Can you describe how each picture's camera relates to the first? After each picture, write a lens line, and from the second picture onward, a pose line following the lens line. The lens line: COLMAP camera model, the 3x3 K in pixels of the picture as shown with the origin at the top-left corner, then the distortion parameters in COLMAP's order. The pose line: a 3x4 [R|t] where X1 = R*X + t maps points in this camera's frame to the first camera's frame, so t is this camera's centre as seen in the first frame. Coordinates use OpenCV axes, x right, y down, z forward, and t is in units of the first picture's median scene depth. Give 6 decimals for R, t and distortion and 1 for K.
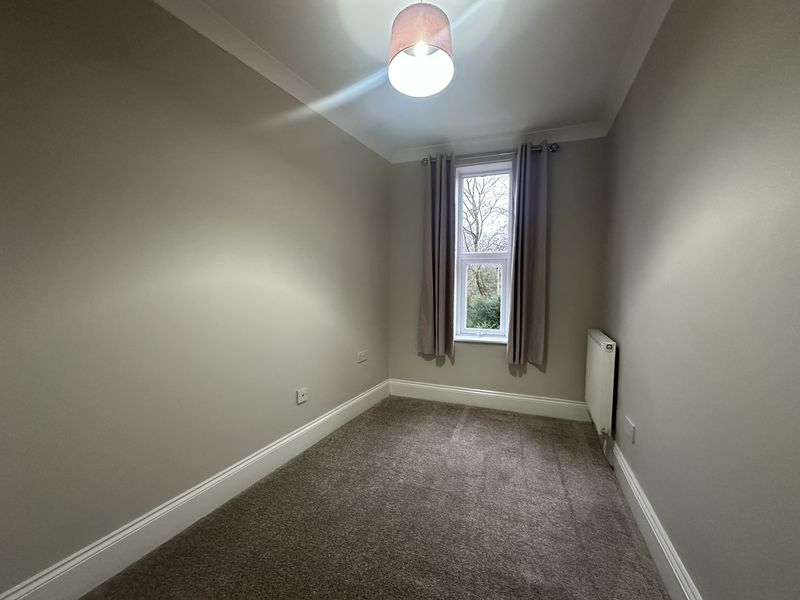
lens RADIAL K [[318.9, 0, 398.5], [0, 318.9, 295.9], [0, 0, 1]] dist [0.002155, 0.000894]
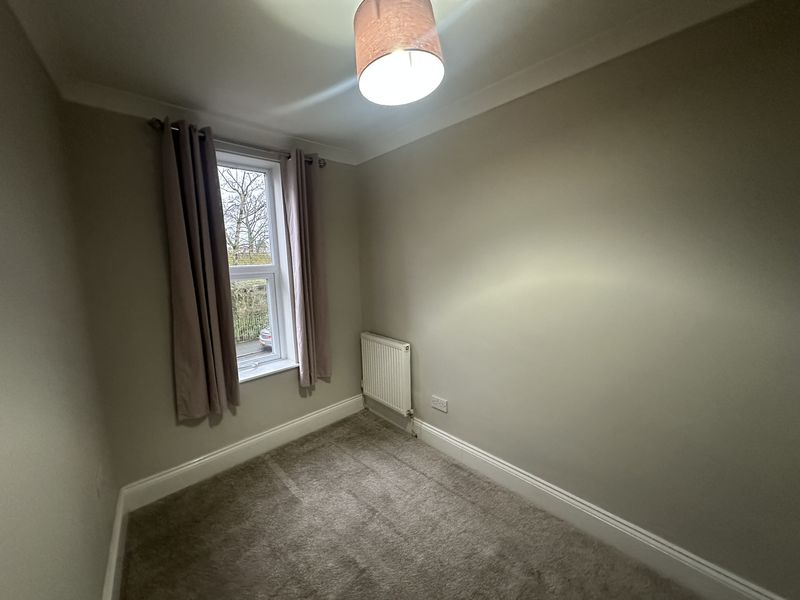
lens RADIAL K [[318.9, 0, 399.2], [0, 318.9, 297.0], [0, 0, 1]] dist [0.002155, 0.000894]
pose [[0.422932, -0.134291, 0.896155, -0.355771], [0.064812, 0.990908, 0.117902, -0.149783], [-0.903841, 0.008217, 0.427790, 0.356282]]
